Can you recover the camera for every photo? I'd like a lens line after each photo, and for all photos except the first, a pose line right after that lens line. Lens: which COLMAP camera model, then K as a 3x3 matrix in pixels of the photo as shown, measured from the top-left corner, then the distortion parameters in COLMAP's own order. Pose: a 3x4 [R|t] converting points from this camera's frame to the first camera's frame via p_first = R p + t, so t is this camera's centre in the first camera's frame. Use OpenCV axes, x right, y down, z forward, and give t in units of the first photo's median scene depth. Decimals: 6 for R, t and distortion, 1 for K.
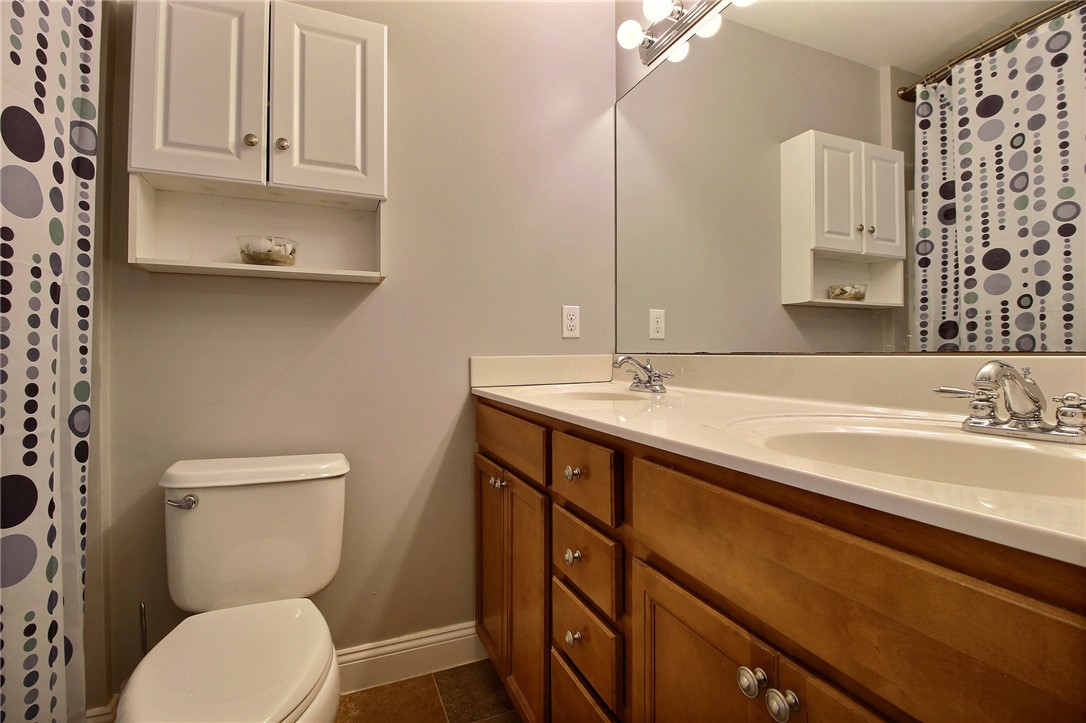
lens RADIAL K [[502.9, 0, 544.3], [0, 502.9, 353.6], [0, 0, 1]] dist [-0.005611, -0.009322]
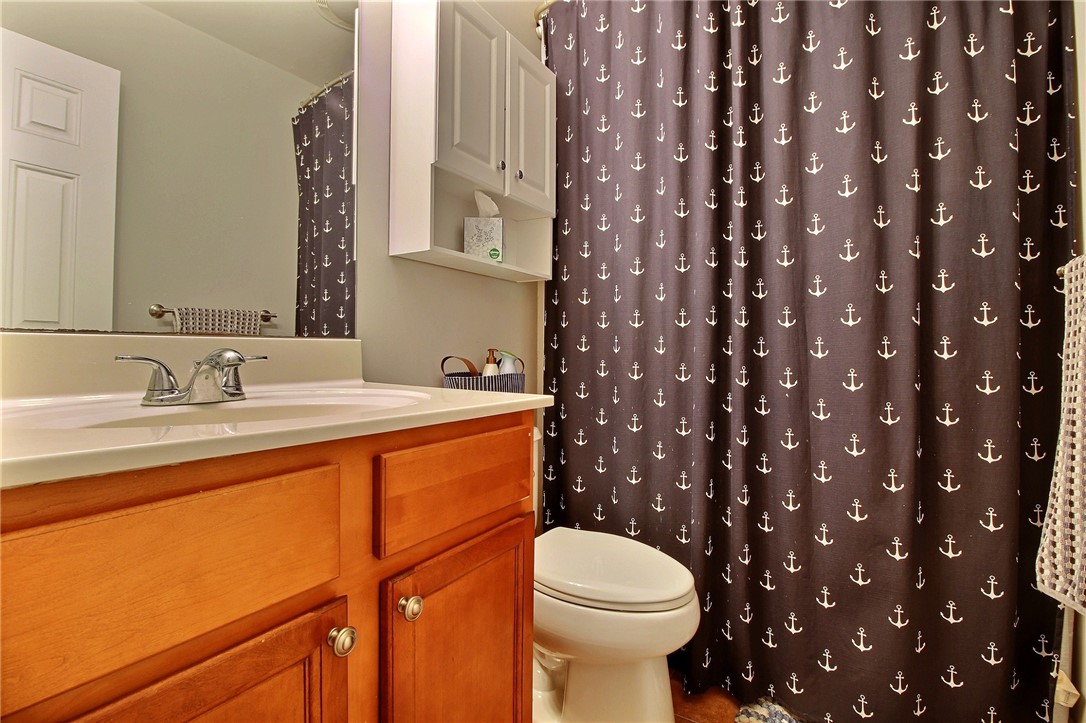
lens RADIAL K [[502.9, 0, 542.5], [0, 502.9, 361.2], [0, 0, 1]] dist [-0.005611, -0.009322]
pose [[0.803525, 0.012396, 0.595141, 0.269684], [-0.013230, 0.999908, -0.002964, 0.027033], [-0.595123, -0.005492, 0.803615, 0.416592]]
